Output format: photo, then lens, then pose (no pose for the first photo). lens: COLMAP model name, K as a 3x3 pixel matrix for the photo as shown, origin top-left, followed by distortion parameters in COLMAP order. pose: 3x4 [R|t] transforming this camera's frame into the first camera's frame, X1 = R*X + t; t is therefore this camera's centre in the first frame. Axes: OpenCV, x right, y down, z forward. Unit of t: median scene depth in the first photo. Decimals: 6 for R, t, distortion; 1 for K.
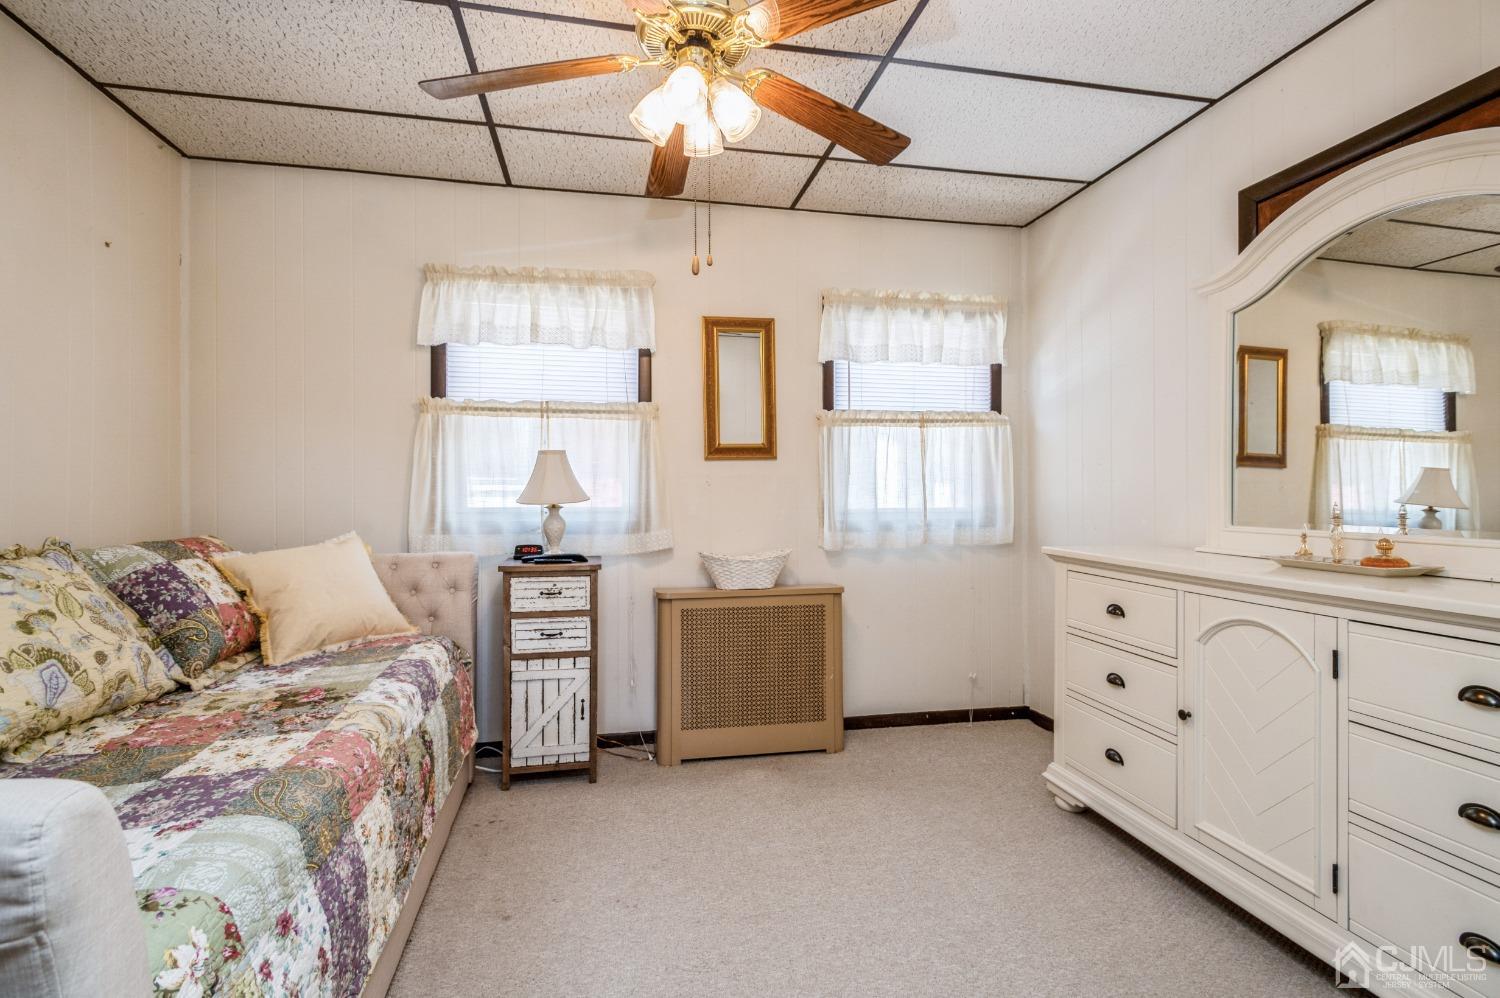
lens RADIAL K [[700.3, 0, 748.9], [0, 700.3, 487.4], [0, 0, 1]] dist [0.017589, 0.000435]
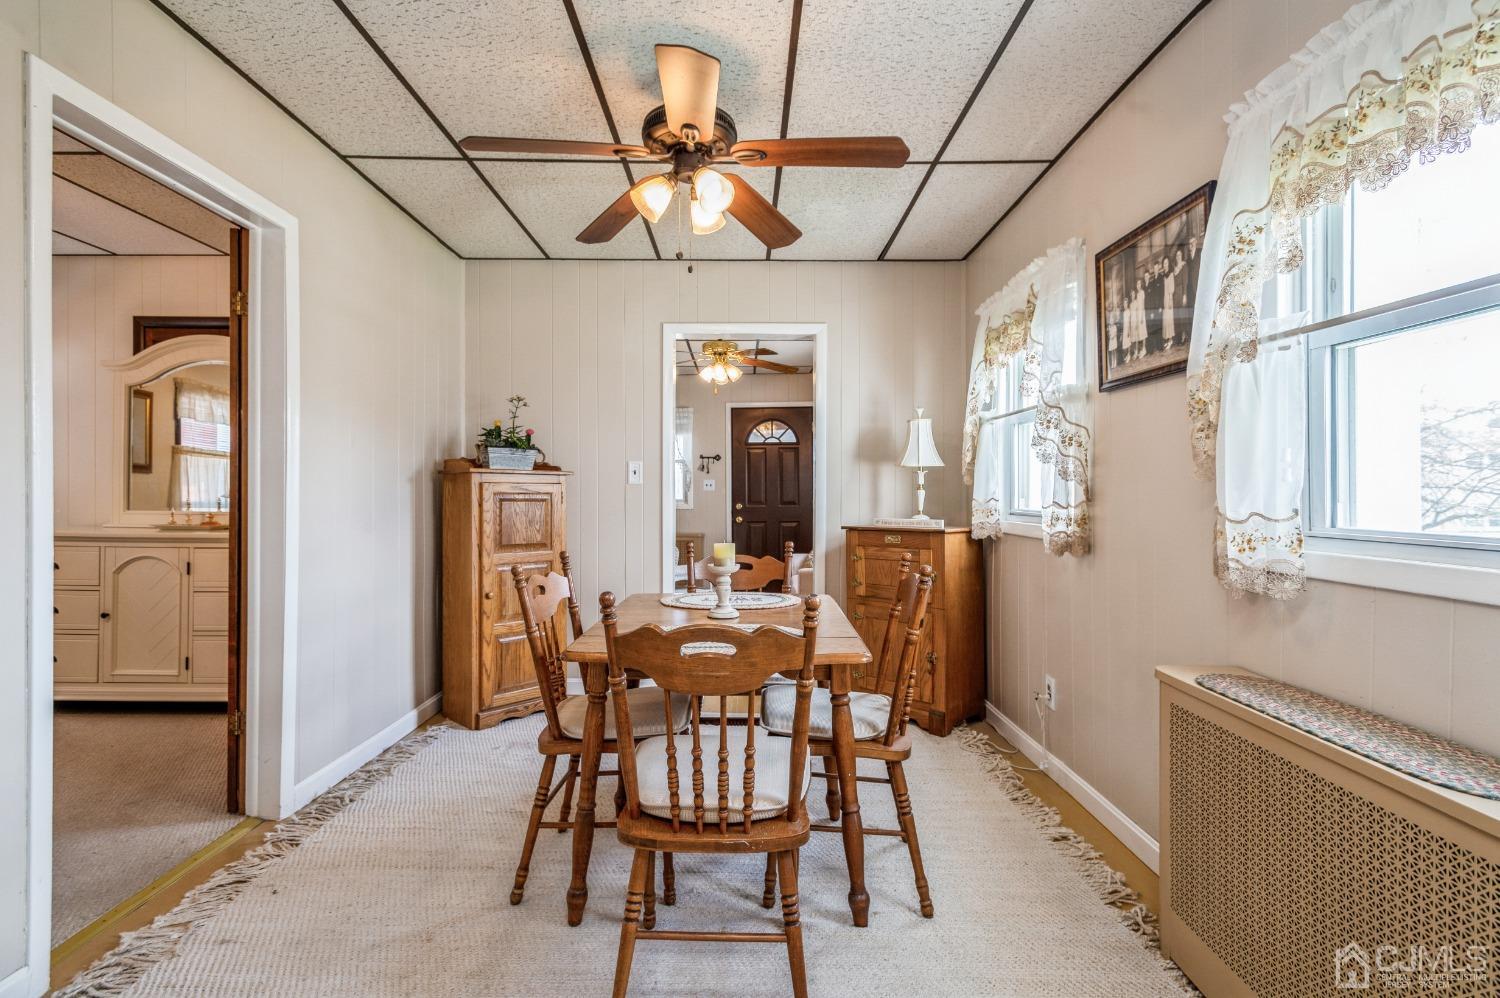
lens RADIAL K [[695.3, 0, 756.0], [0, 695.3, 491.1], [0, 0, 1]] dist [0.000735, 0.000092]
pose [[0.185093, -0.000259, 0.982721, -0.653198], [-0.006581, 0.999977, 0.001503, -0.004419], [-0.982699, -0.006746, 0.185087, -0.760857]]
